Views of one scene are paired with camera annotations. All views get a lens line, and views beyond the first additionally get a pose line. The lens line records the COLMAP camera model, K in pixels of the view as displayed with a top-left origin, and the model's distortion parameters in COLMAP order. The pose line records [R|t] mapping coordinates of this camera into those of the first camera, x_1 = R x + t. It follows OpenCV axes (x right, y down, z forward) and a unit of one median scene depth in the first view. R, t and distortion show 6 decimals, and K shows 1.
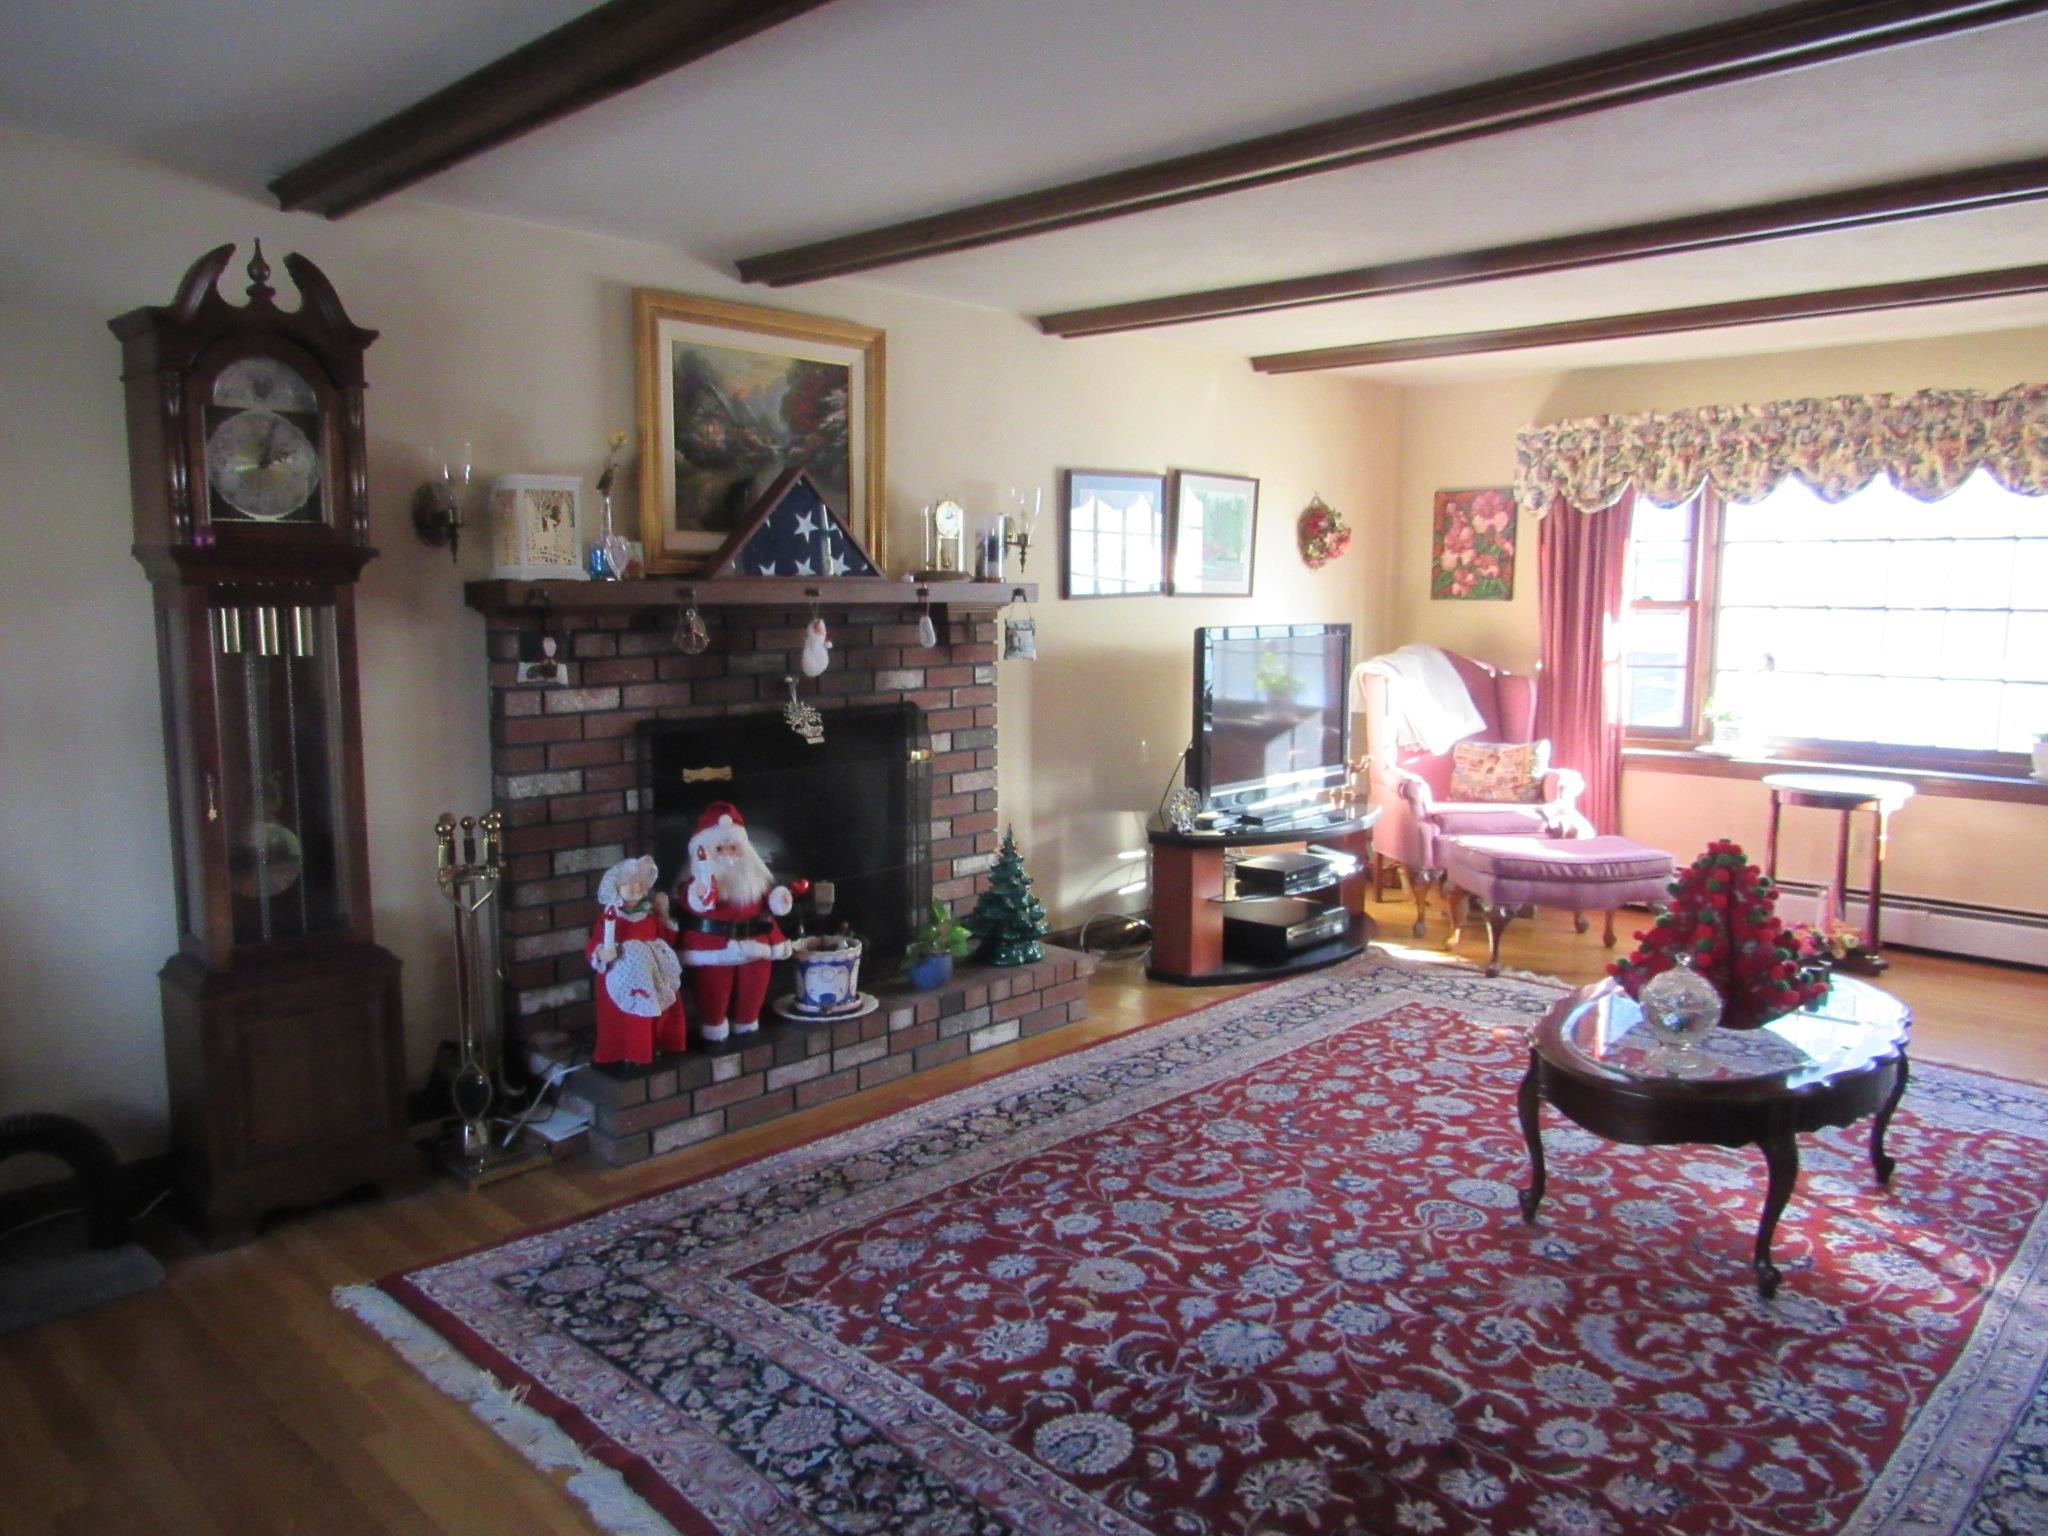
lens RADIAL K [[1457.8, 0, 1012.4], [0, 1457.8, 771.5], [0, 0, 1]] dist [-0.026996, 0.003568]
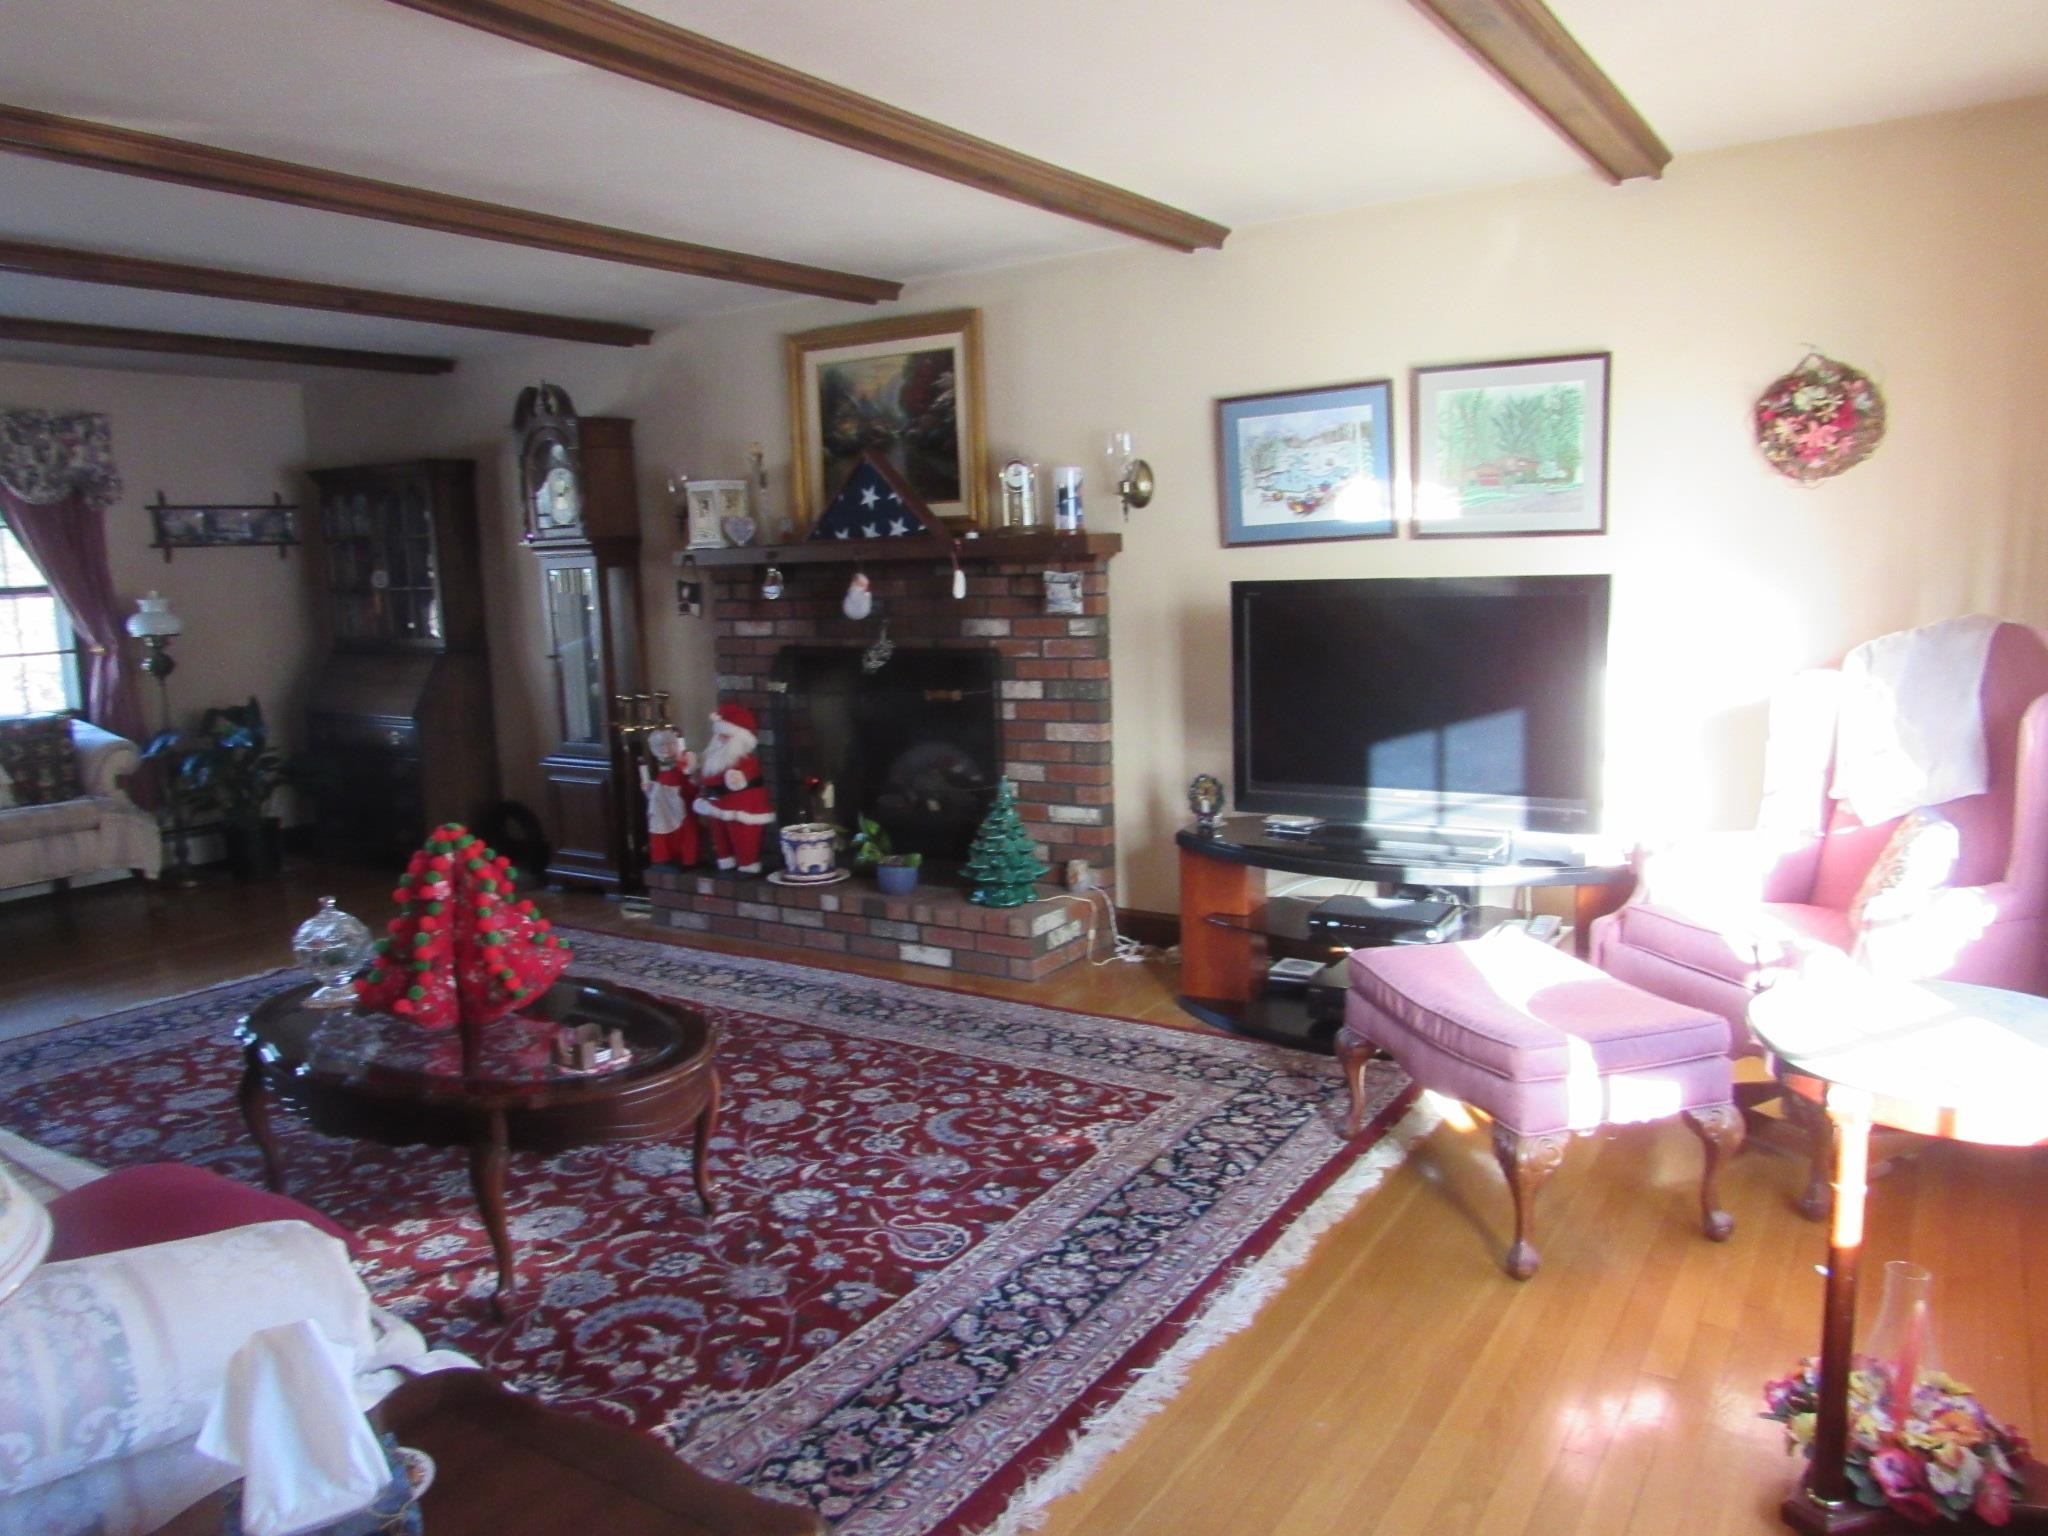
lens RADIAL K [[1457.8, 0, 1012.4], [0, 1457.8, 771.5], [0, 0, 1]] dist [-0.026996, 0.003568]
pose [[0.188649, 0.139121, -0.972140, 1.086631], [-0.089257, 0.988246, 0.124106, -0.100656], [0.977980, 0.063358, 0.198849, 0.868706]]
